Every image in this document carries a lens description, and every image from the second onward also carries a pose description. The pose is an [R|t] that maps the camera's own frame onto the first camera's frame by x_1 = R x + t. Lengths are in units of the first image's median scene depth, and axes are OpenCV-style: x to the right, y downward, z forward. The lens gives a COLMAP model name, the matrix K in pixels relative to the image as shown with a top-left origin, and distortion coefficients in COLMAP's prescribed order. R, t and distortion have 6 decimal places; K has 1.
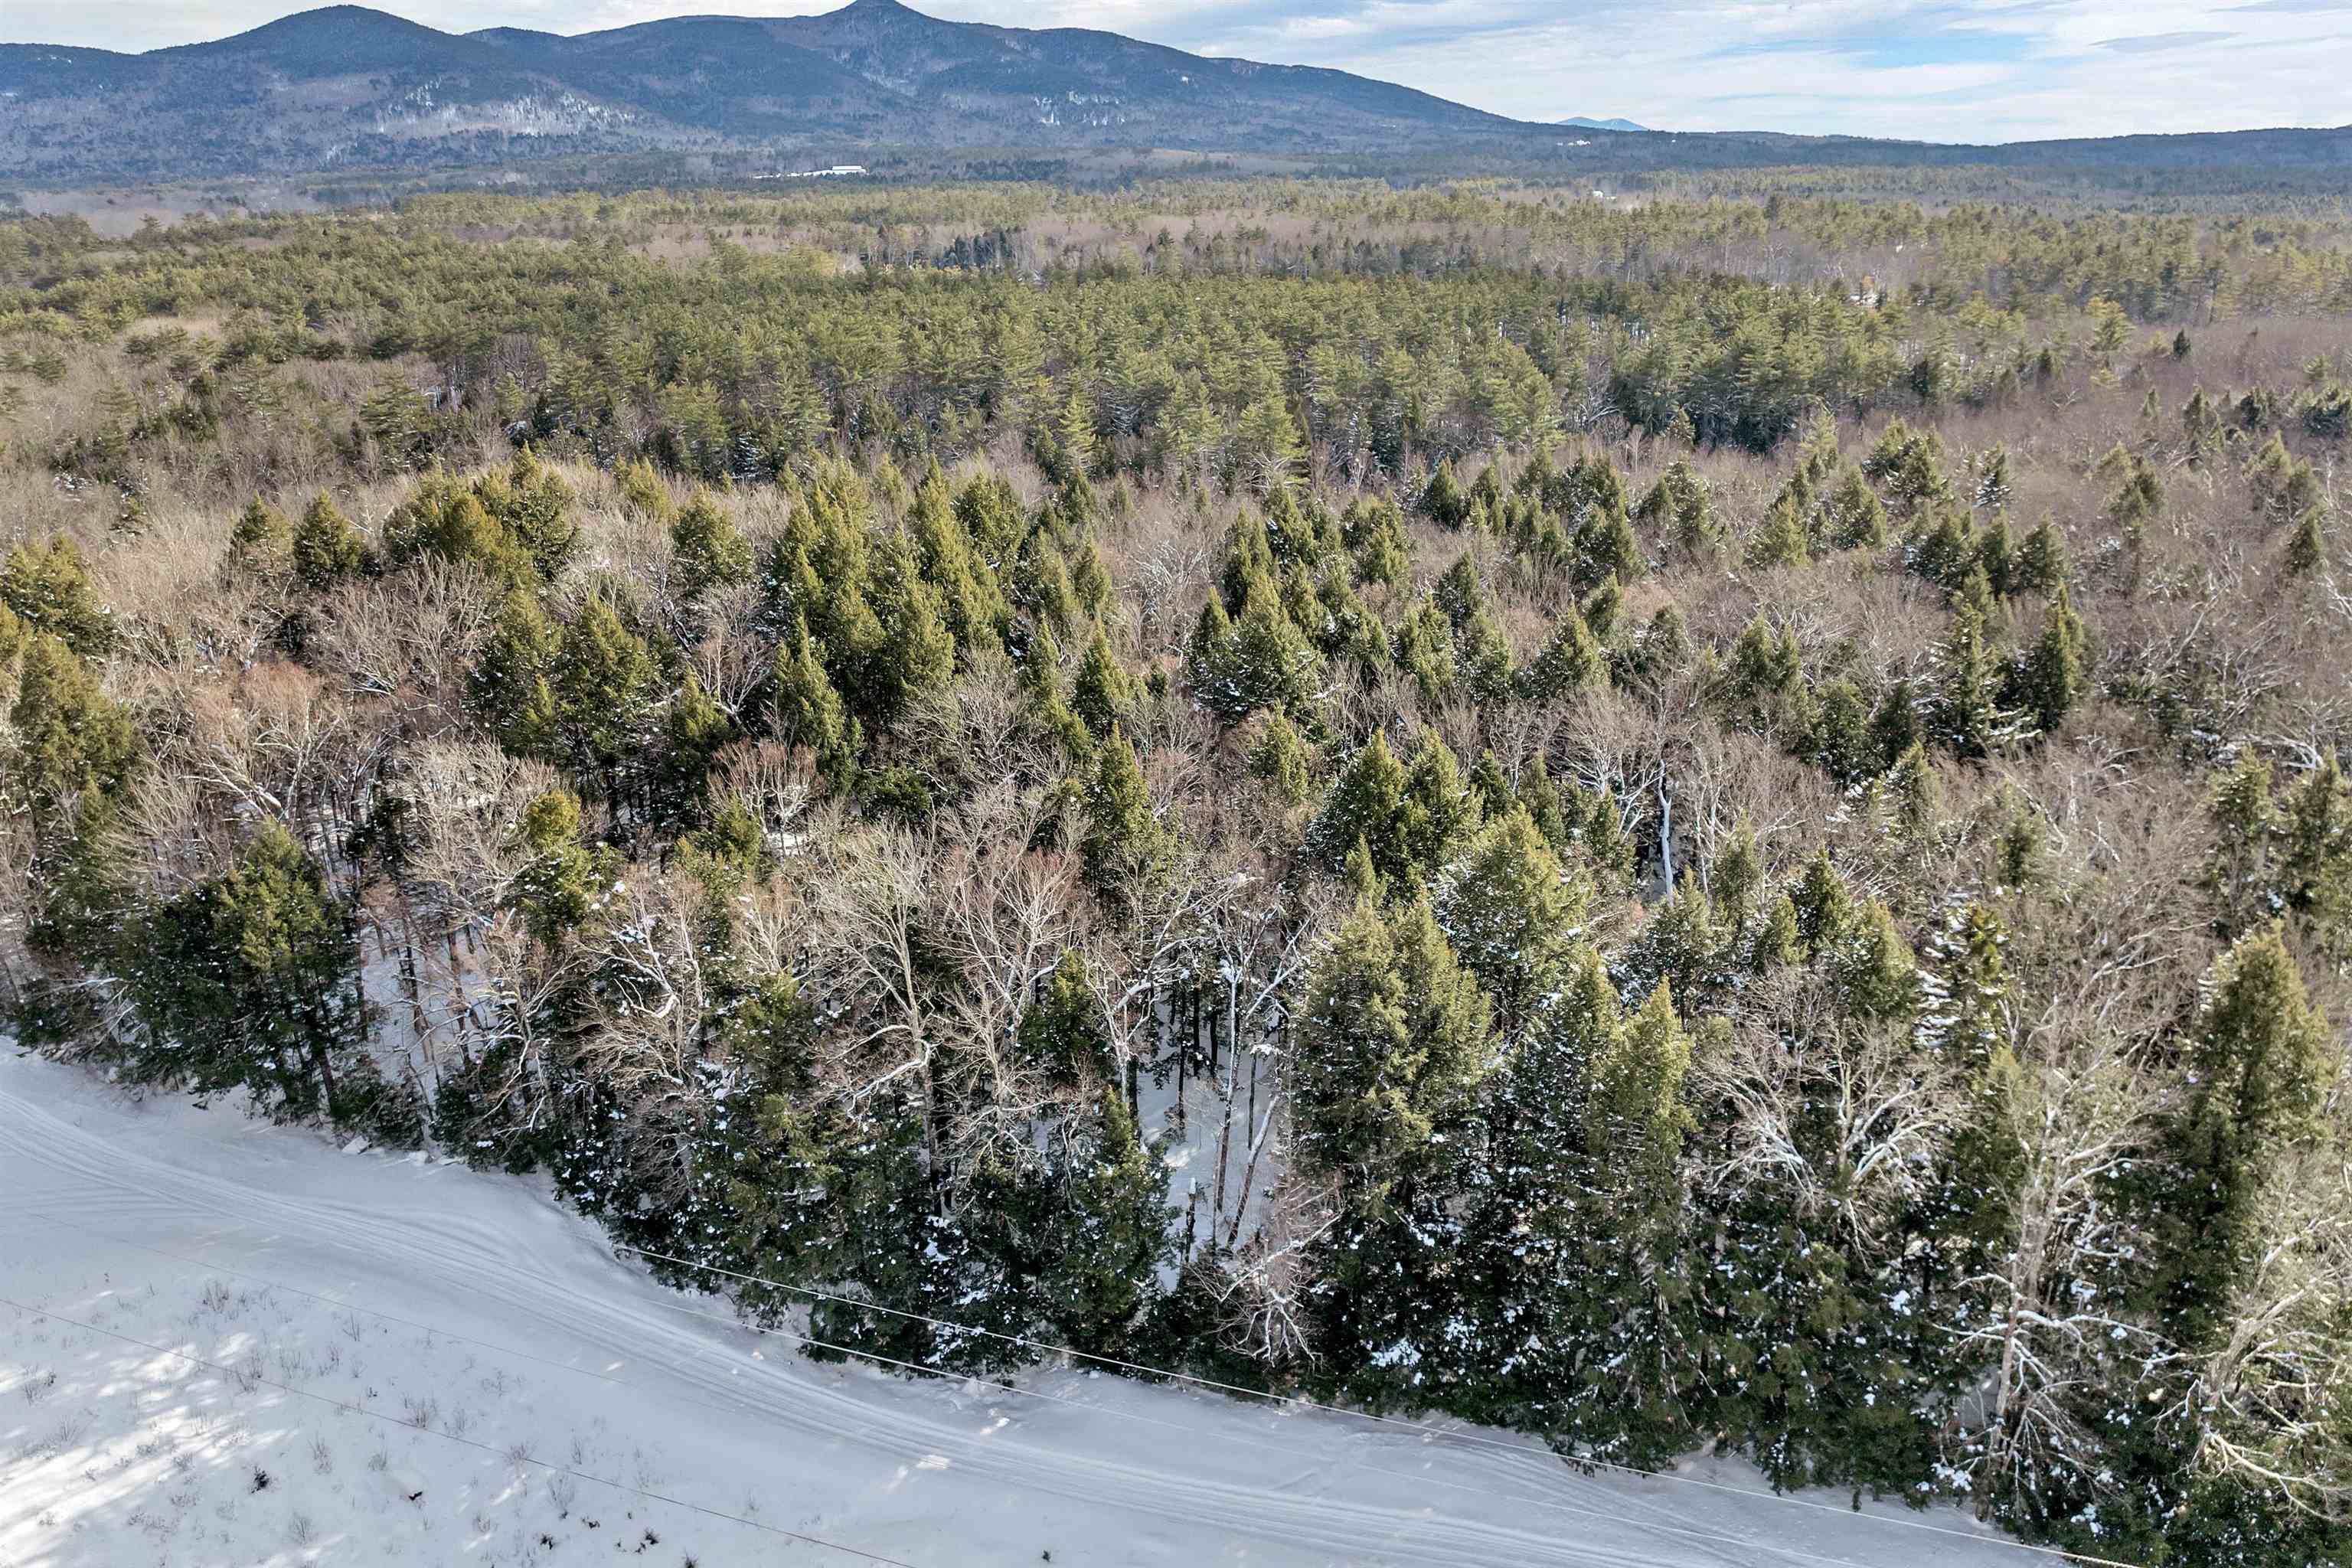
lens RADIAL K [[1696.1, 0, 1180.3], [0, 1696.1, 681.5], [0, 0, 1]] dist [-0.036614, -0.000857]
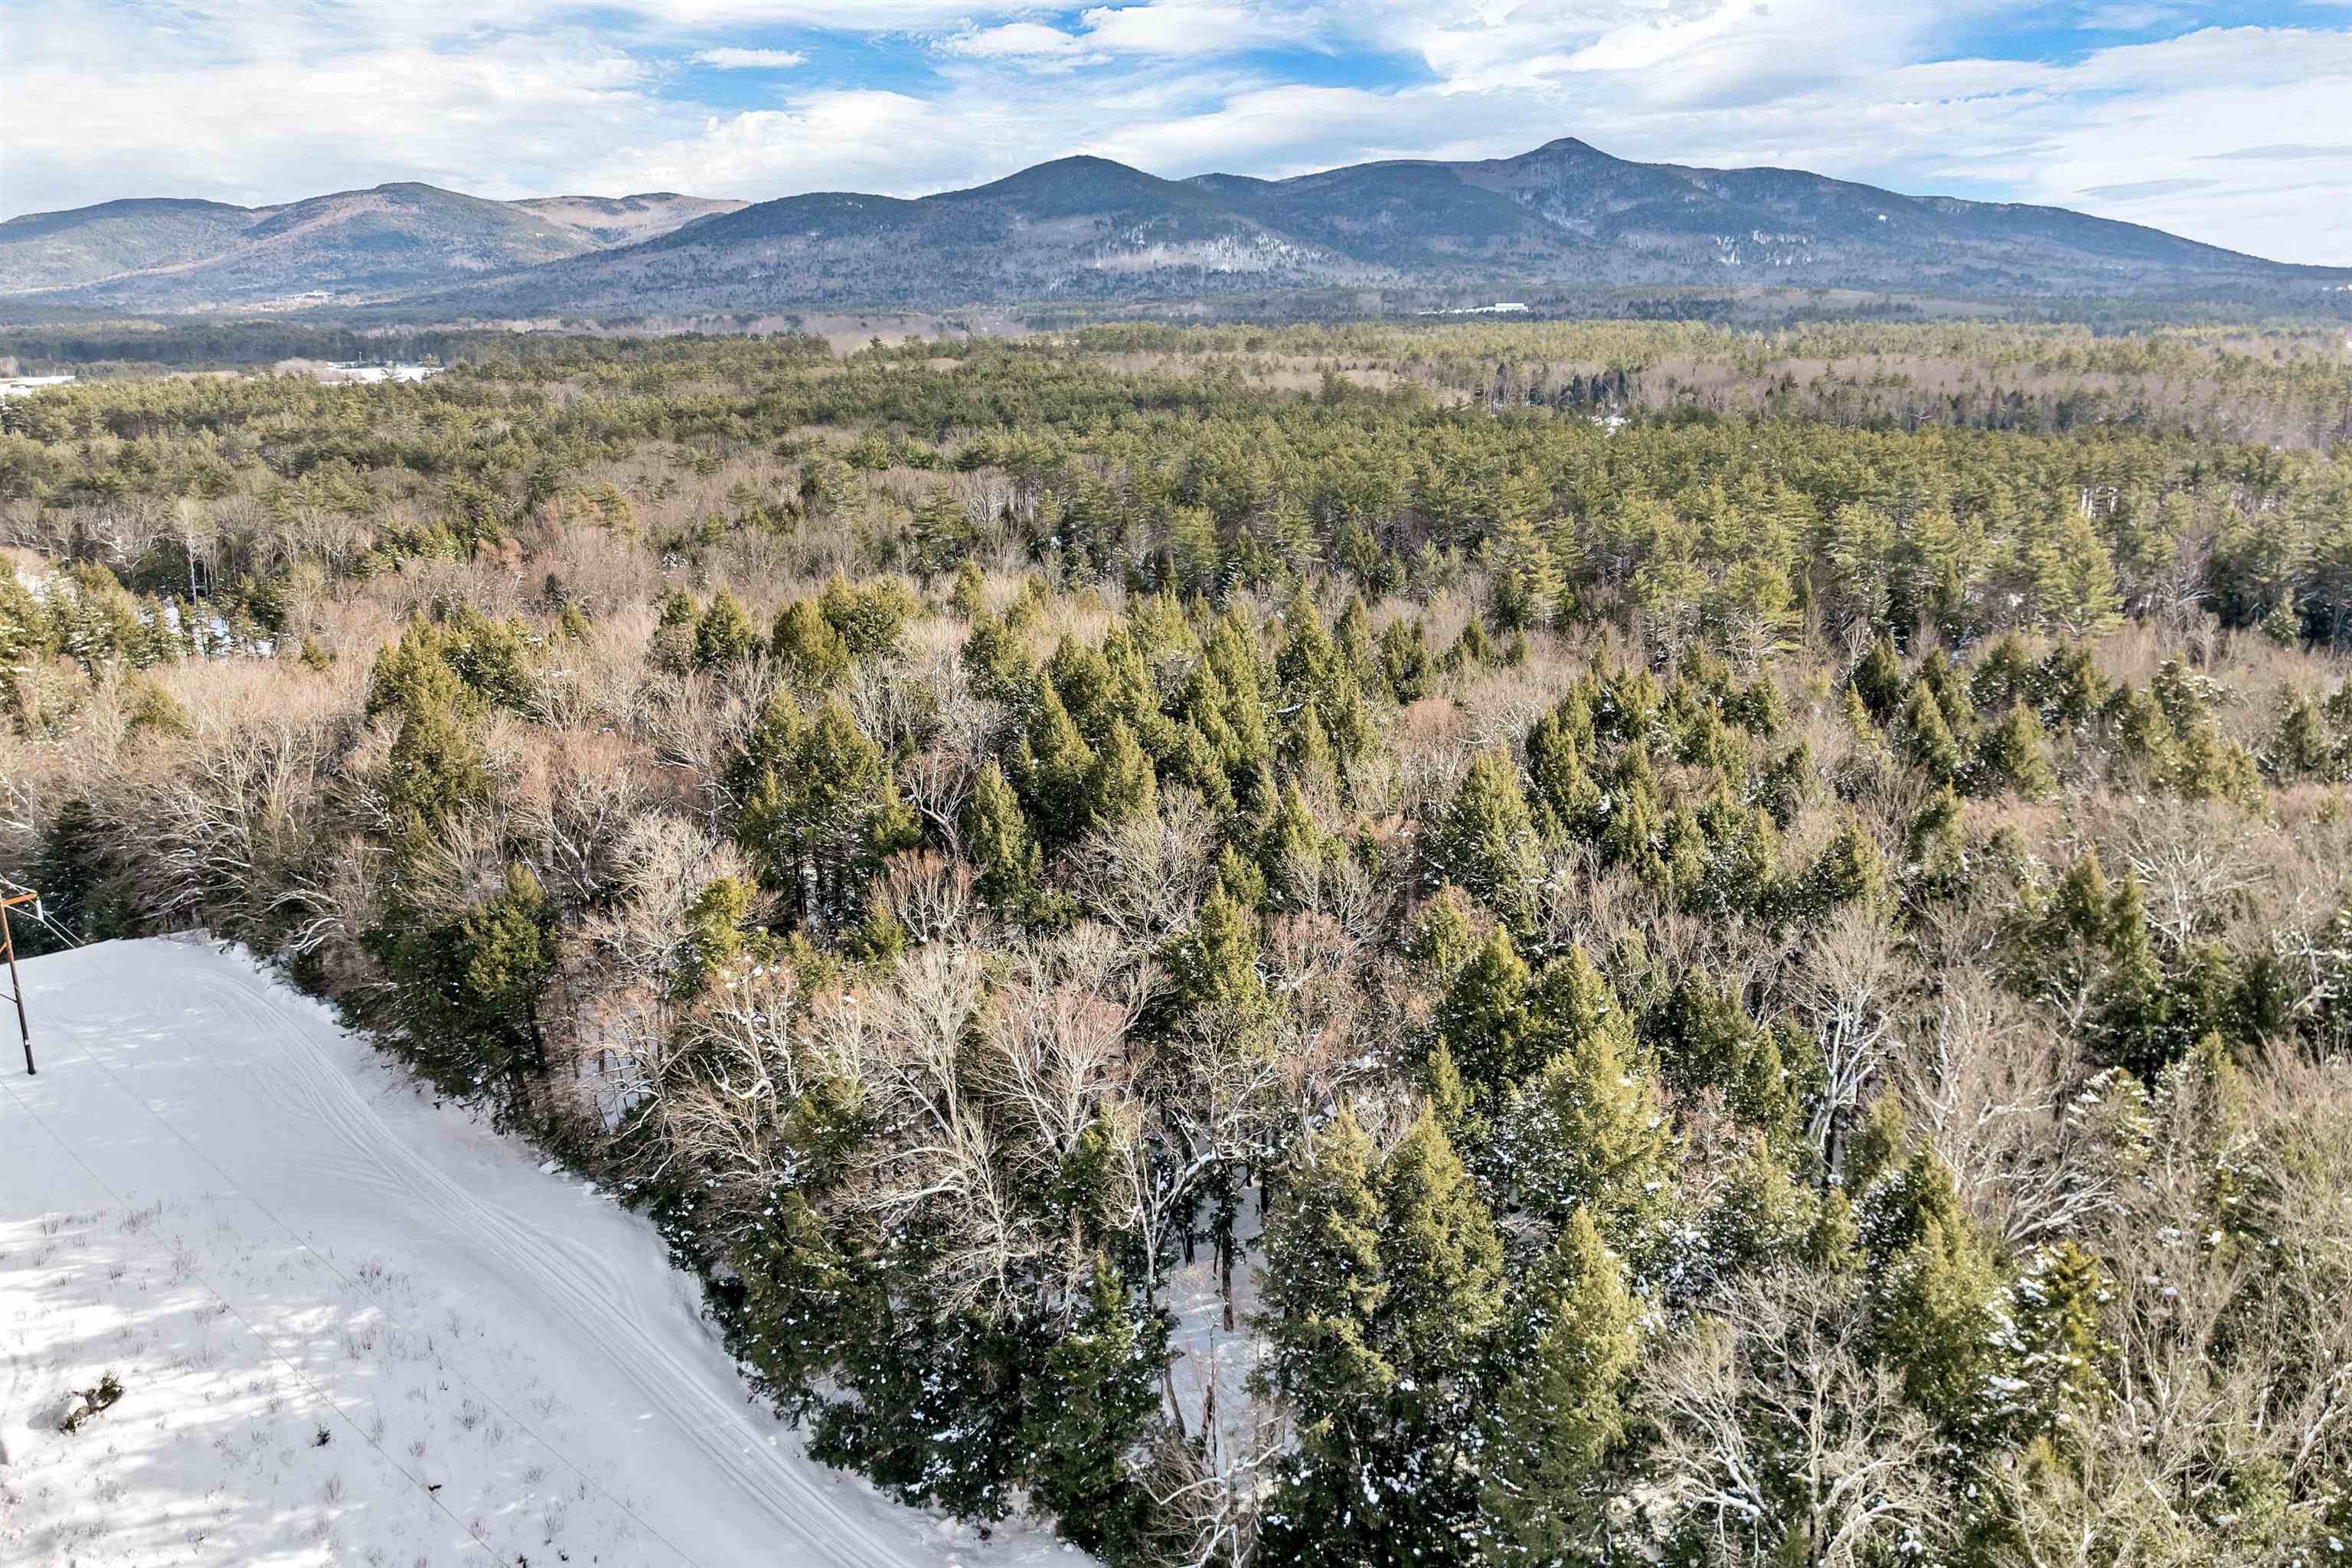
lens RADIAL K [[1696.1, 0, 1180.3], [0, 1696.1, 681.5], [0, 0, 1]] dist [-0.036614, -0.000857]
pose [[0.925154, 0.087922, -0.369268, 0.191900], [-0.115626, 0.991850, -0.053527, -0.022369], [0.361553, 0.092218, 0.927780, 0.051194]]
